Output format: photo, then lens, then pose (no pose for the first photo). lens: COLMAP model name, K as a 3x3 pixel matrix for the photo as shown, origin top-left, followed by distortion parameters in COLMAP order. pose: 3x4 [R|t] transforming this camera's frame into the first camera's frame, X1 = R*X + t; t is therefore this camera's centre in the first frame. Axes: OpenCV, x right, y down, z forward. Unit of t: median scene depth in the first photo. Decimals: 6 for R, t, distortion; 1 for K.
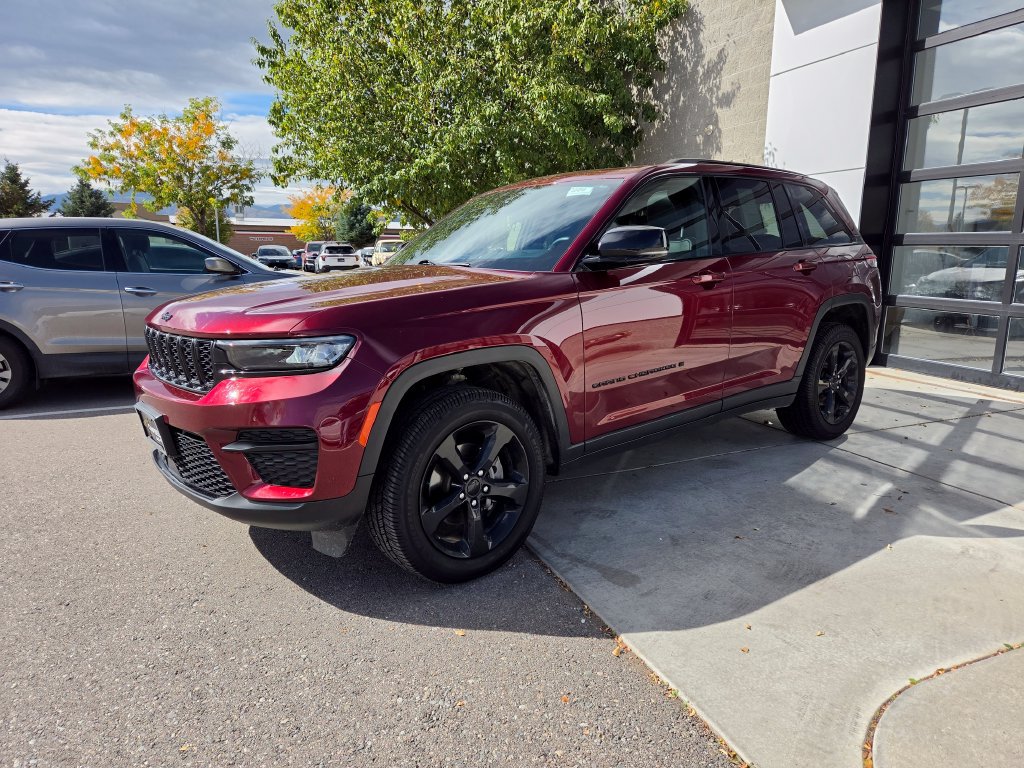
lens RADIAL K [[706.9, 0, 488.4], [0, 706.9, 384.4], [0, 0, 1]] dist [0.059173, -0.053014]
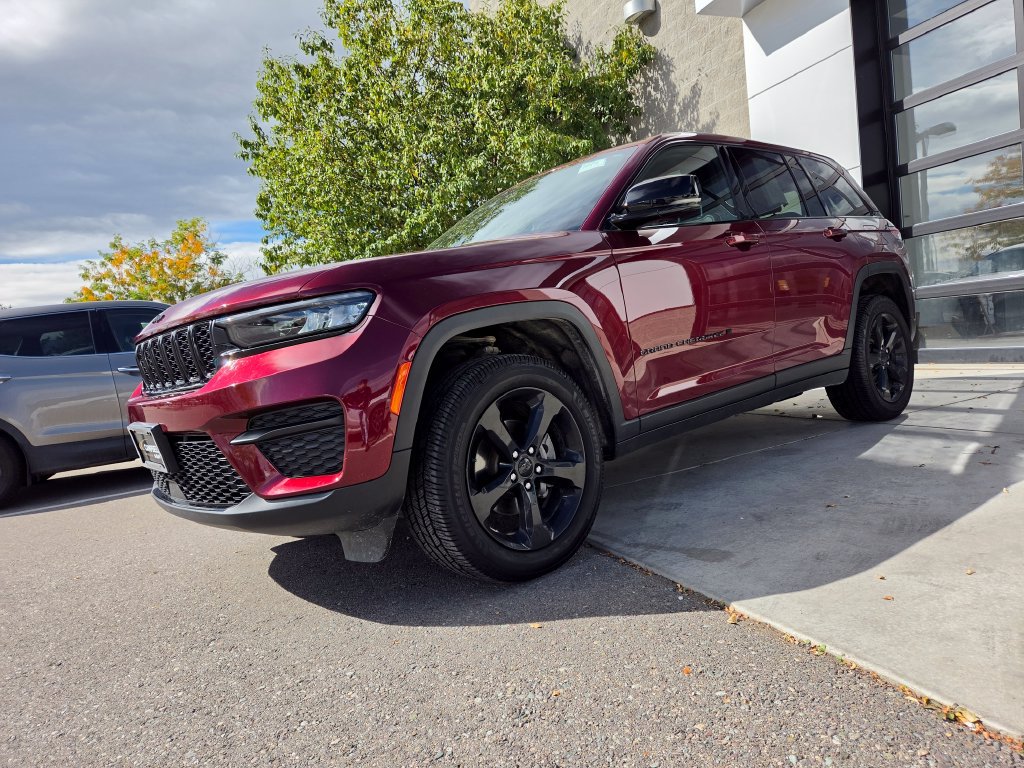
lens RADIAL K [[708.7, 0, 497.2], [0, 708.7, 386.9], [0, 0, 1]] dist [0.048885, -0.040531]
pose [[0.993362, -0.113927, 0.015912, -0.045389], [0.115022, 0.985677, -0.123335, 0.119512], [-0.001633, 0.124346, 0.992238, 0.103694]]
